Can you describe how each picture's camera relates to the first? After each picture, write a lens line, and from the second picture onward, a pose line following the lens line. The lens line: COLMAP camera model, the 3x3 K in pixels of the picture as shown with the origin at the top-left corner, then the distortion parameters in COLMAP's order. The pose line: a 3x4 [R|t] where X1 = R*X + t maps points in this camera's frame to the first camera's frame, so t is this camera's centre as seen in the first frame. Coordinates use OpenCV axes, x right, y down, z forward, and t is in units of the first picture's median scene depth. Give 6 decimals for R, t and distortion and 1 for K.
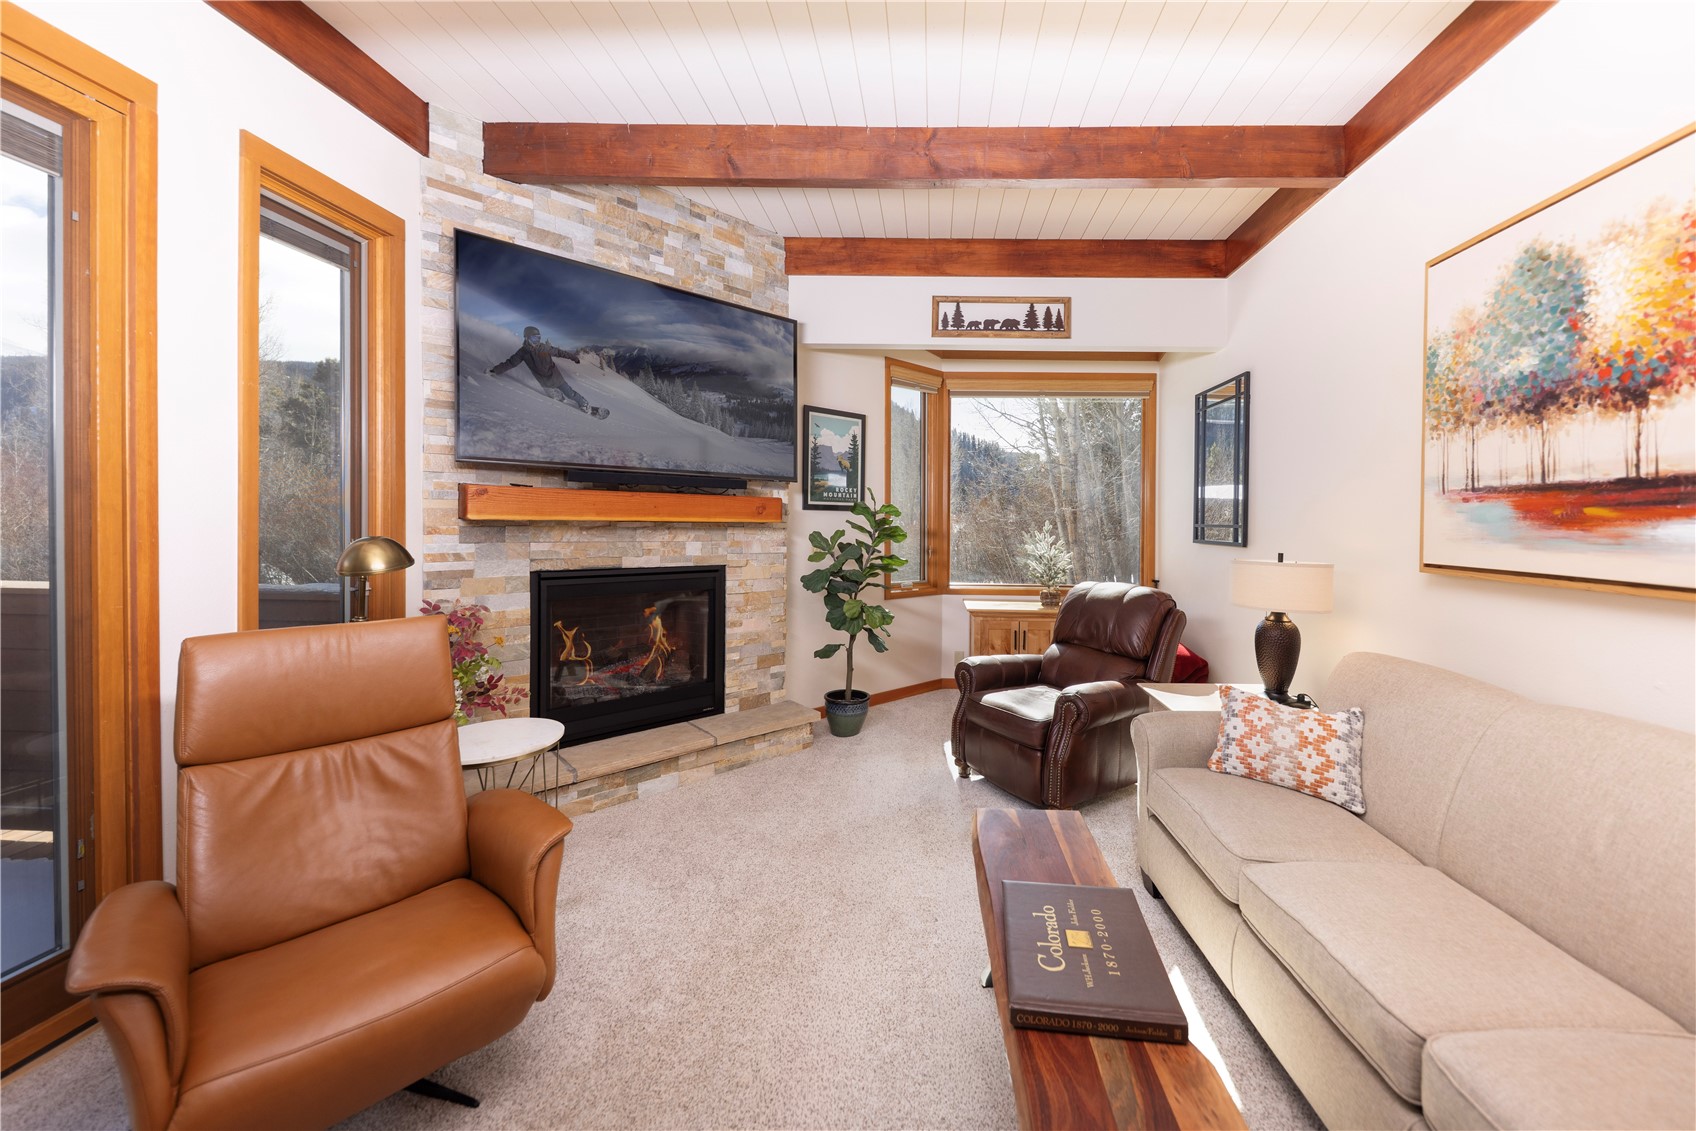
lens RADIAL K [[656.8, 0, 847.0], [0, 656.8, 525.8], [0, 0, 1]] dist [0.009581, -0.006845]
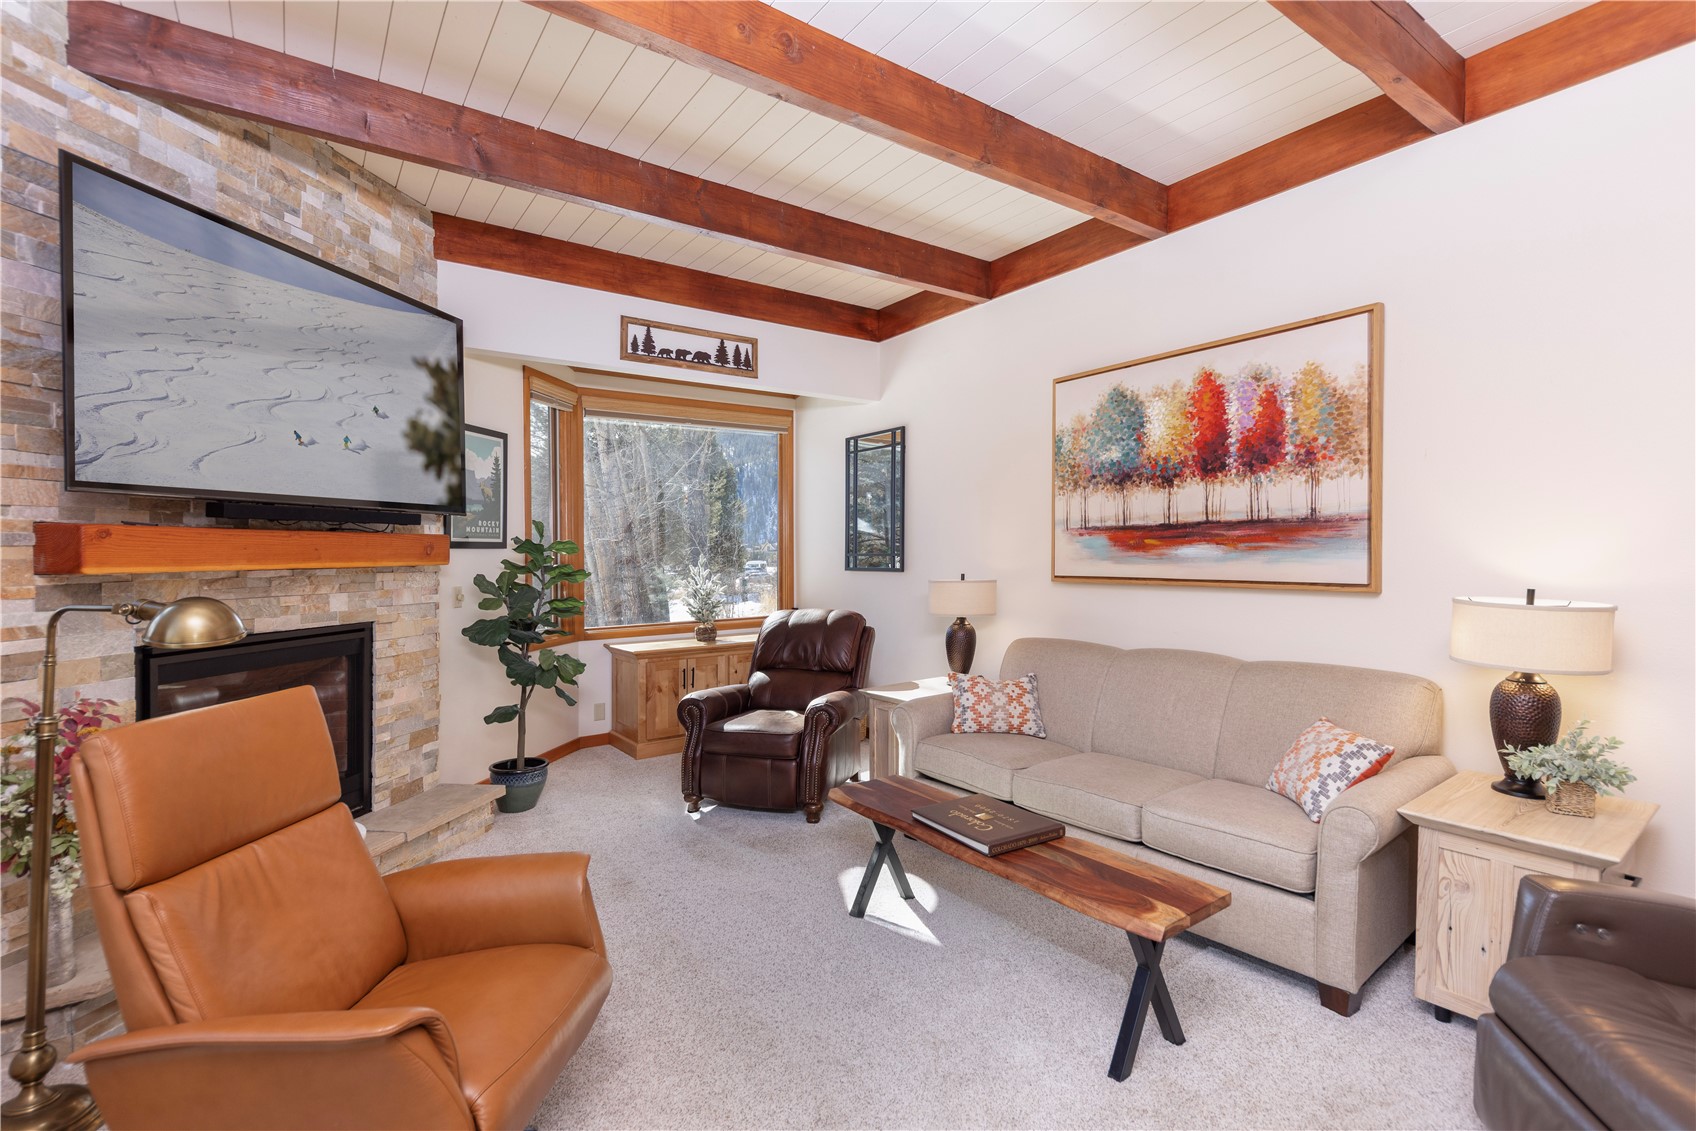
lens RADIAL K [[791.5, 0, 854.5], [0, 791.5, 577.9], [0, 0, 1]] dist [0.002913, -0.008116]
pose [[0.802334, -0.043405, 0.595296, -0.325961], [0.029852, 0.999022, 0.032607, -0.006533], [-0.596129, -0.008391, 0.802845, -0.110322]]
